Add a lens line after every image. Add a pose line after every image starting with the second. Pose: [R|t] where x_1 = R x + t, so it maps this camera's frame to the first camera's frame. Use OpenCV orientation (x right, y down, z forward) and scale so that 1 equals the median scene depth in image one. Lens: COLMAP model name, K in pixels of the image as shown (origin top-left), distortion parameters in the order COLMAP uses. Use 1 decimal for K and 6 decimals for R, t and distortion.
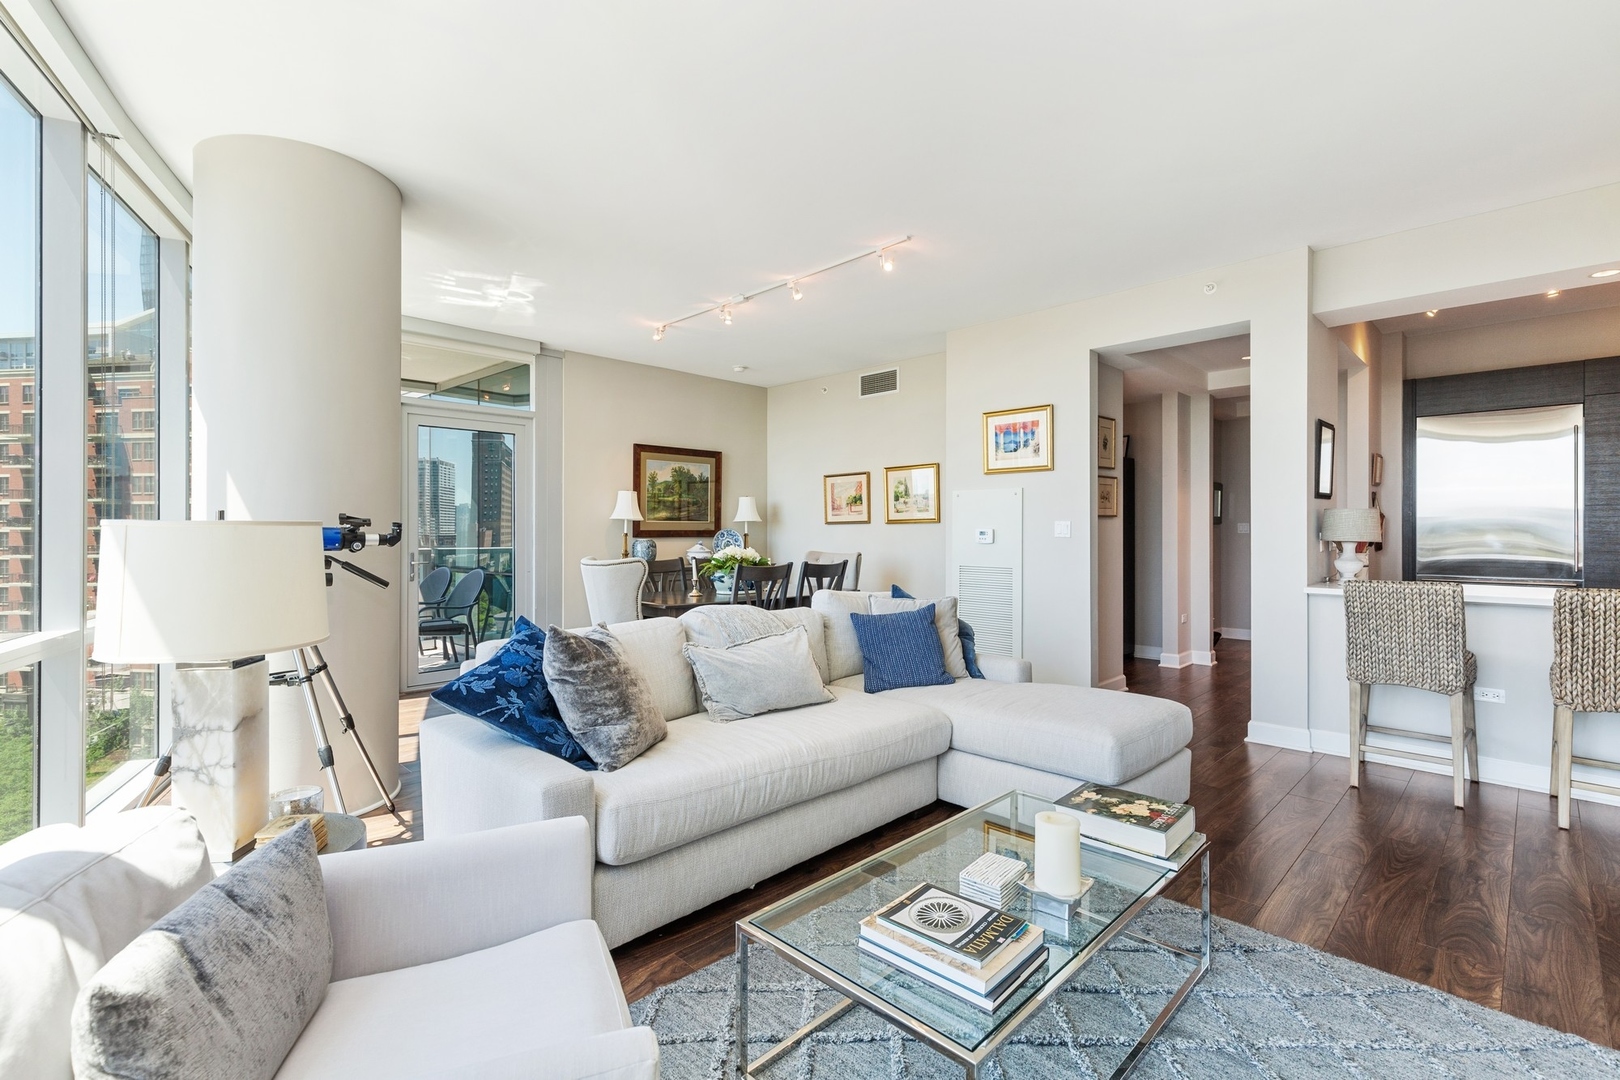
lens RADIAL K [[731.4, 0, 806.0], [0, 731.4, 536.7], [0, 0, 1]] dist [0.005331, -0.001025]
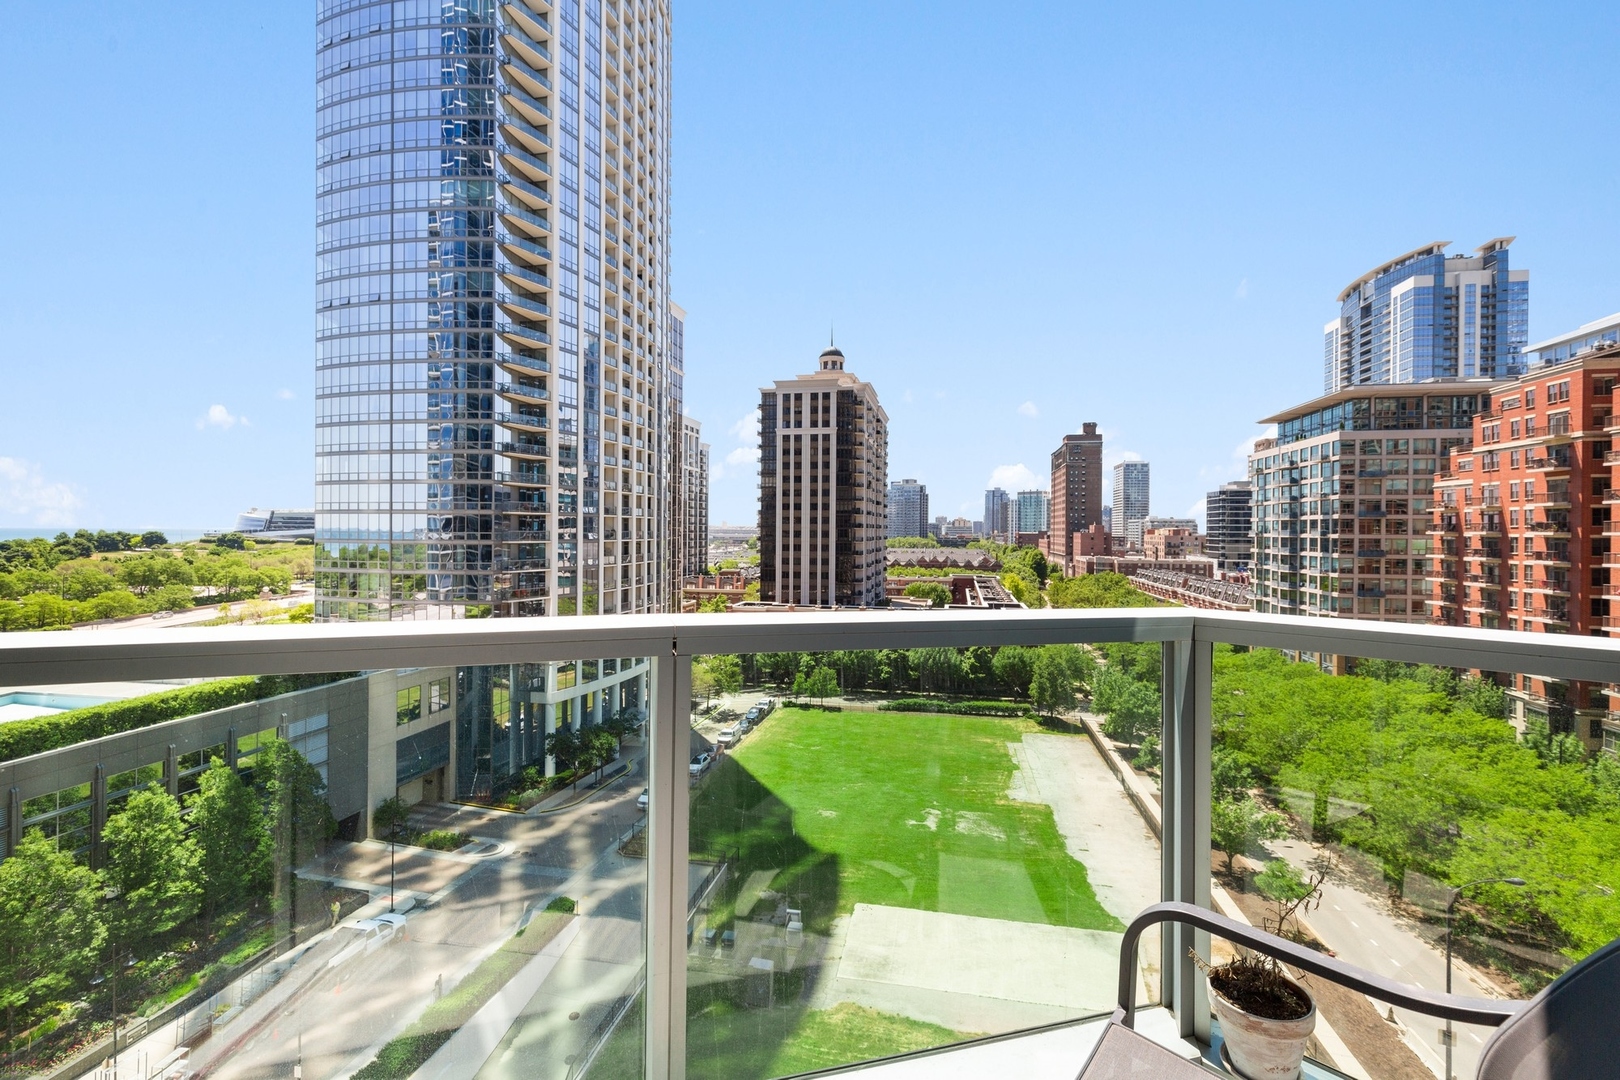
lens RADIAL K [[731.4, 0, 802.0], [0, 731.4, 533.2], [0, 0, 1]] dist [0.005331, -0.001025]
pose [[-0.066857, 0.003394, -0.997757, -0.376481], [-0.015923, 0.999863, 0.004468, -0.005368], [0.997636, 0.016186, -0.066793, 0.888196]]
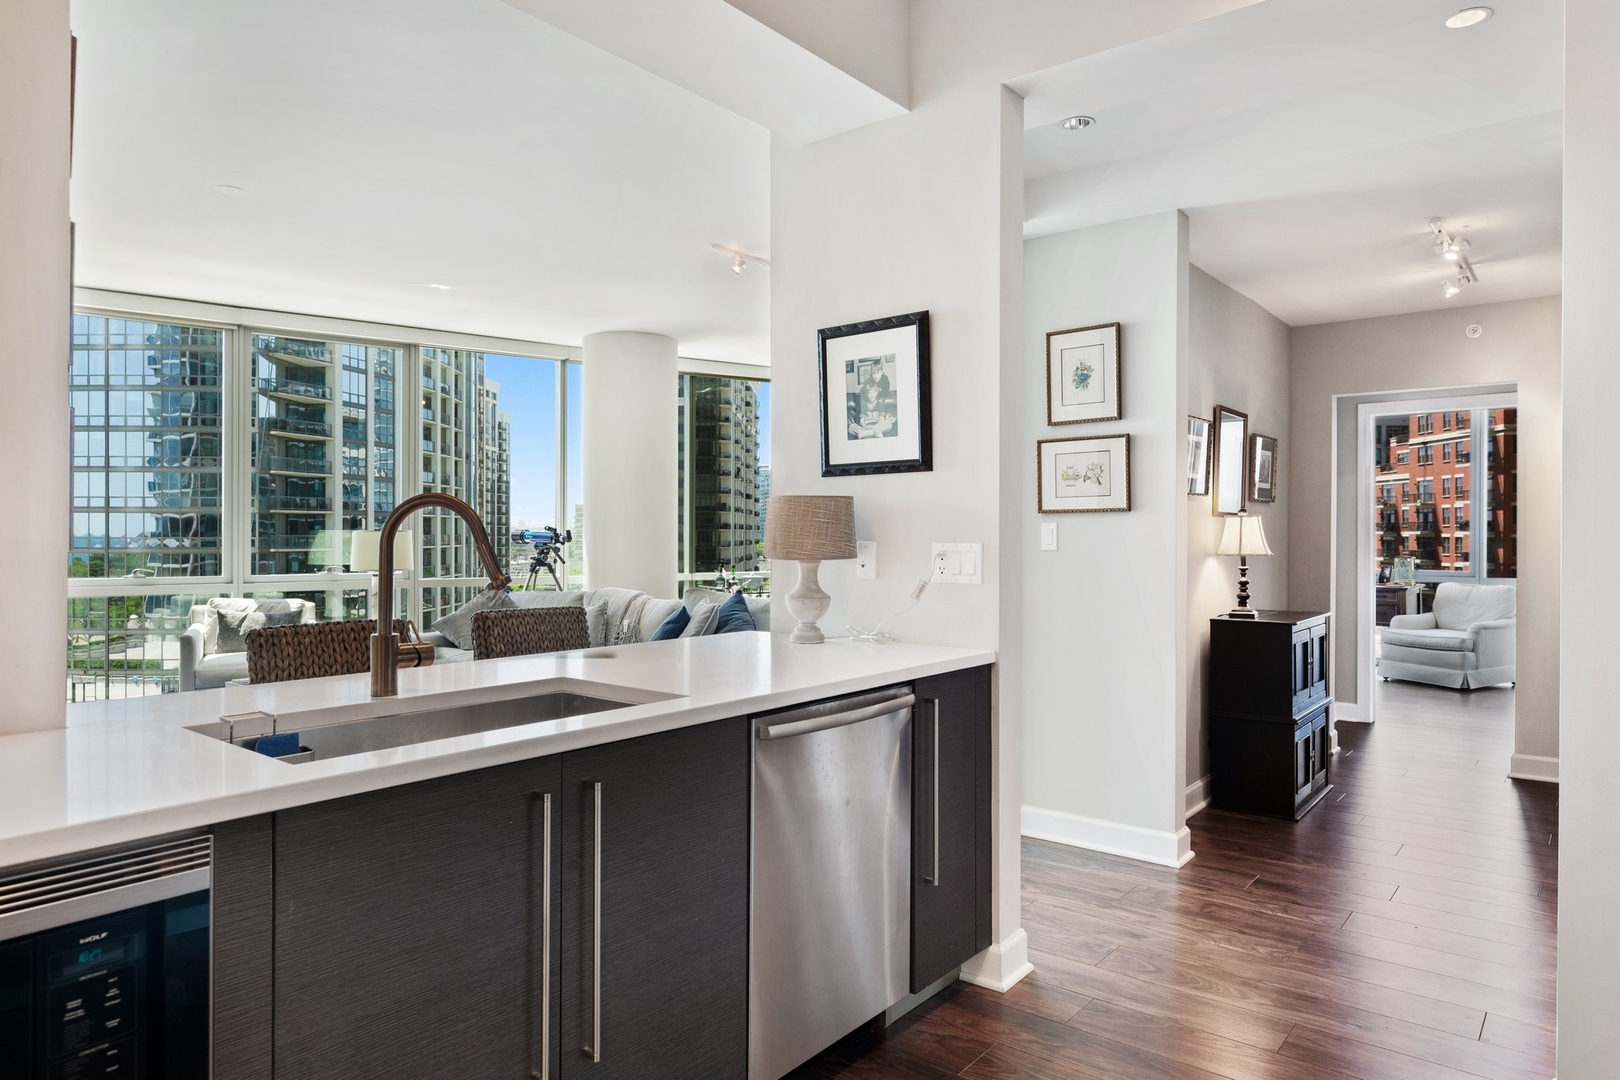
lens RADIAL K [[997.6, 0, 803.6], [0, 997.6, 542.9], [0, 0, 1]] dist [0.004868, -0.000492]
pose [[0.101485, 0.010284, -0.994784, 0.852632], [-0.011764, 0.999889, 0.009137, -0.007587], [0.994768, 0.010776, 0.101595, 0.543650]]
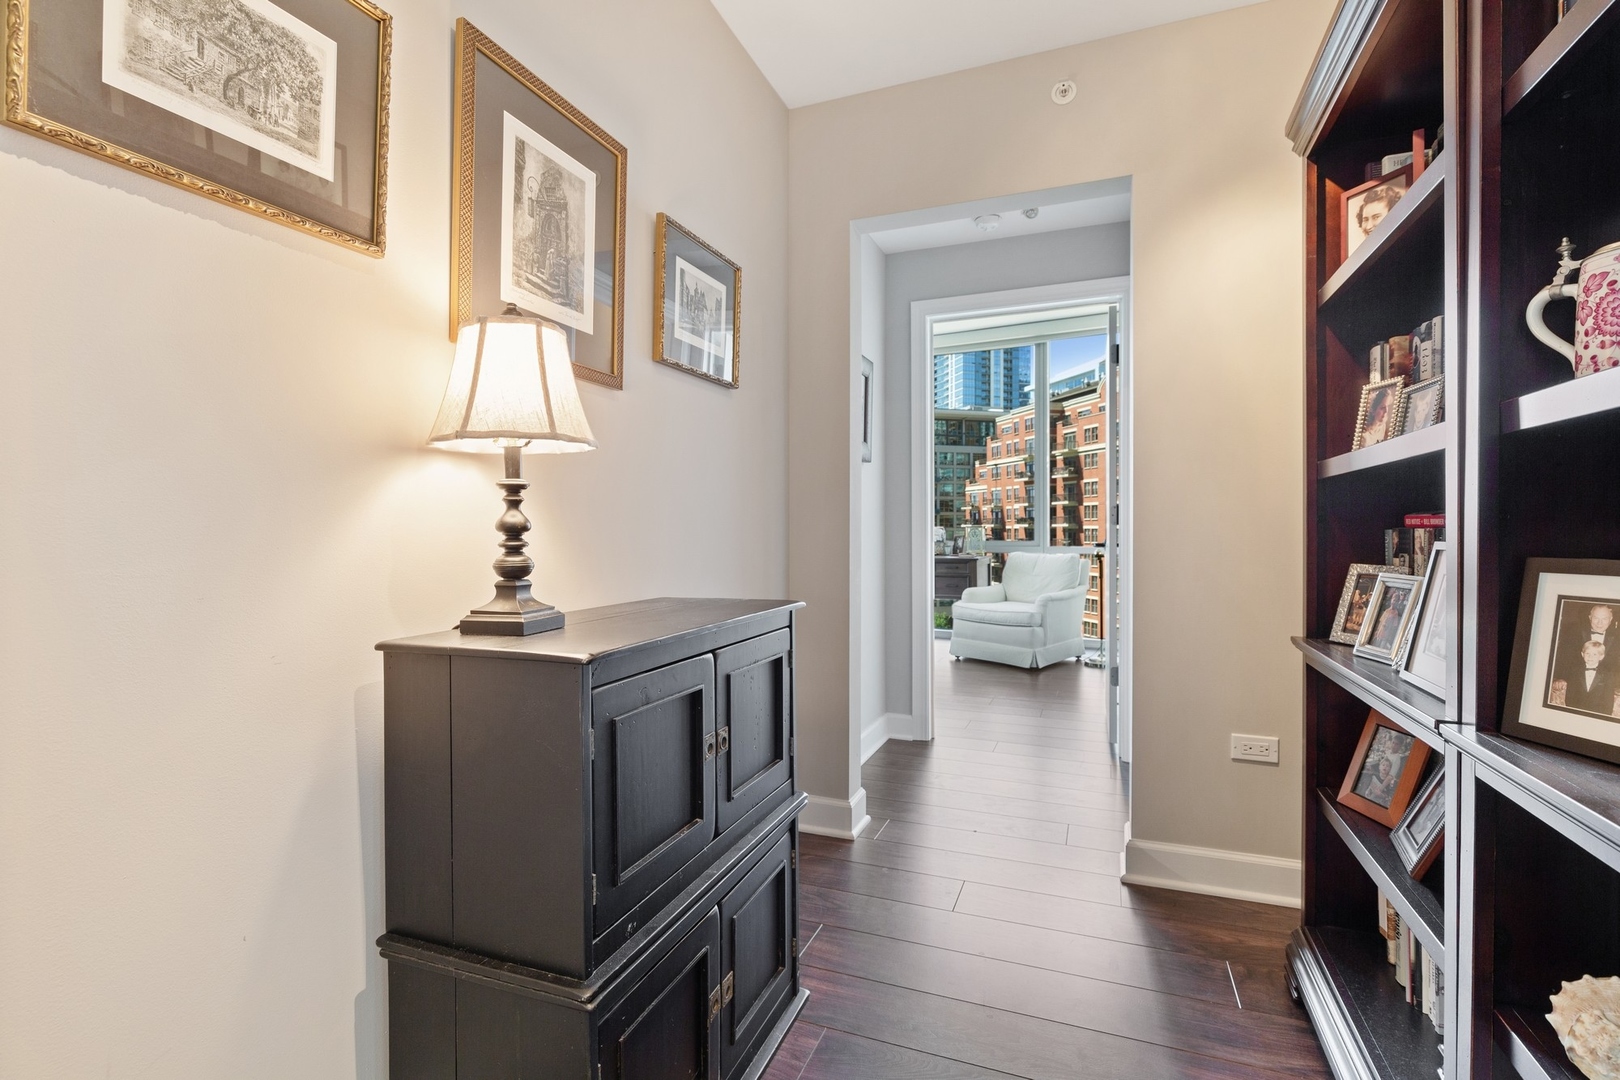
lens RADIAL K [[751.8, 0, 806.2], [0, 751.8, 532.8], [0, 0, 1]] dist [0.005456, 0.000192]
pose [[0.398518, 0.004611, -0.917149, 0.404299], [-0.007087, 0.999973, 0.001948, 0.021923], [0.917133, 0.005724, 0.398540, 0.894347]]
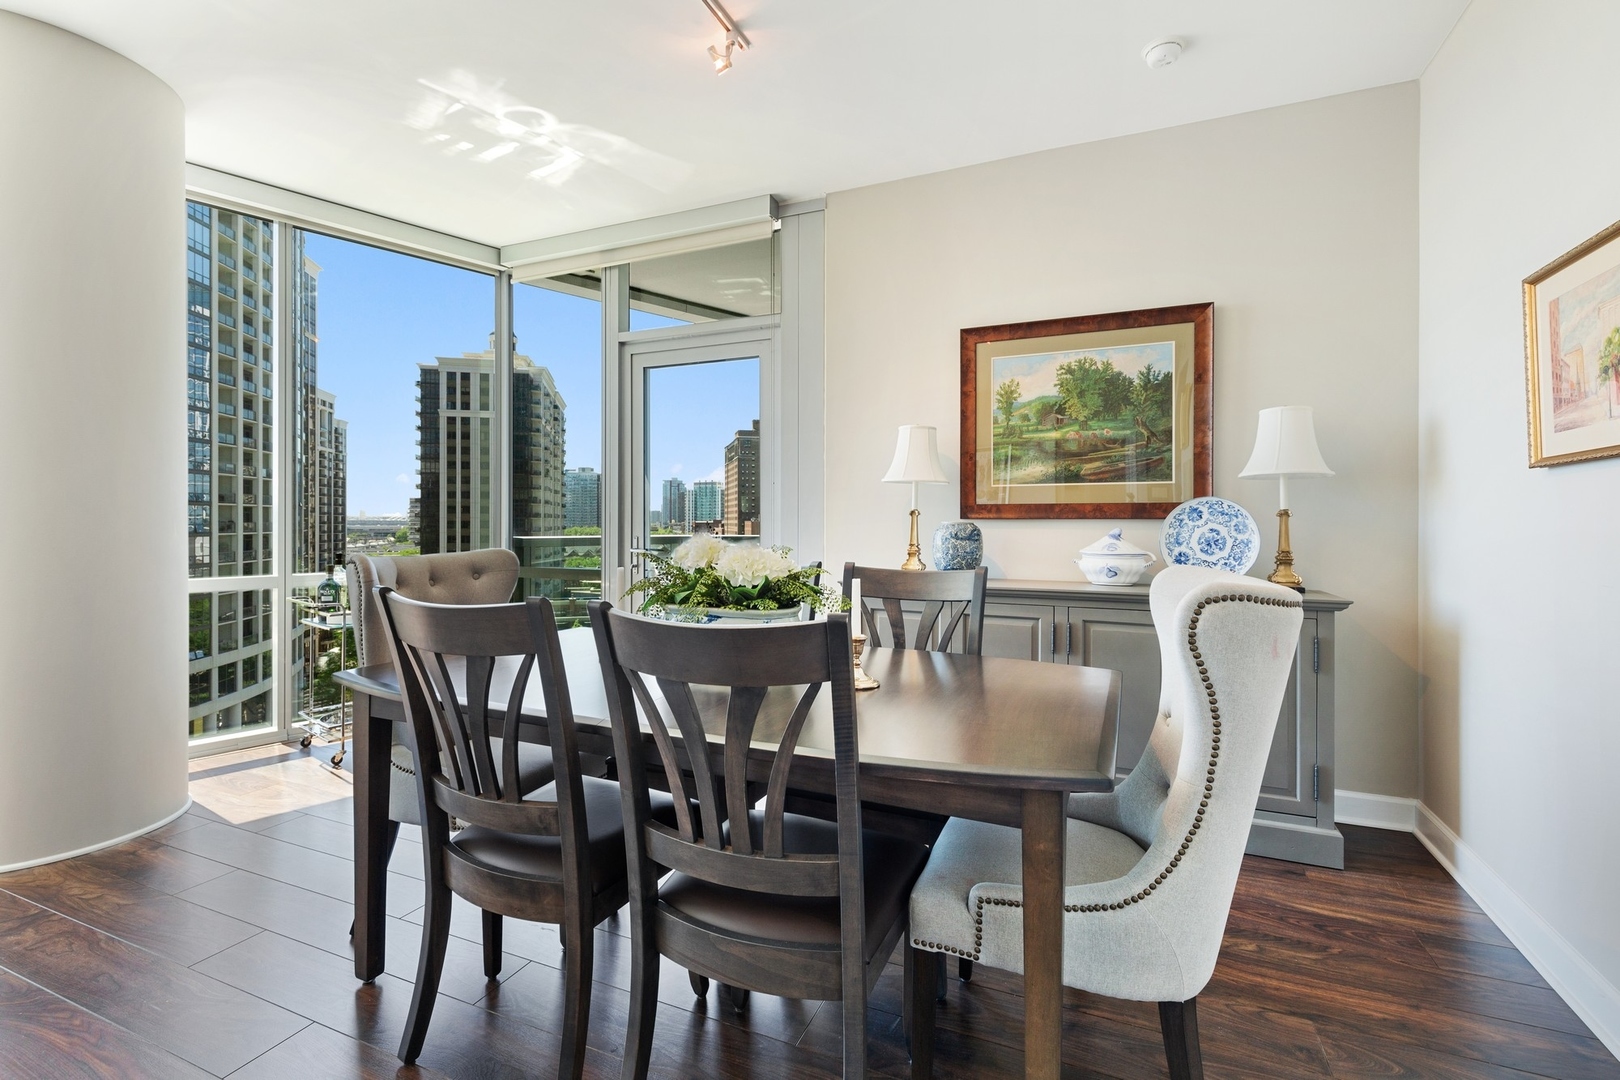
lens RADIAL K [[731.4, 0, 803.9], [0, 731.4, 523.8], [0, 0, 1]] dist [0.005331, -0.001025]
pose [[0.360976, 0.003591, -0.932568, 0.178511], [-0.009197, 0.999958, 0.000290, 0.005149], [0.932530, 0.008472, 0.360994, 0.675406]]
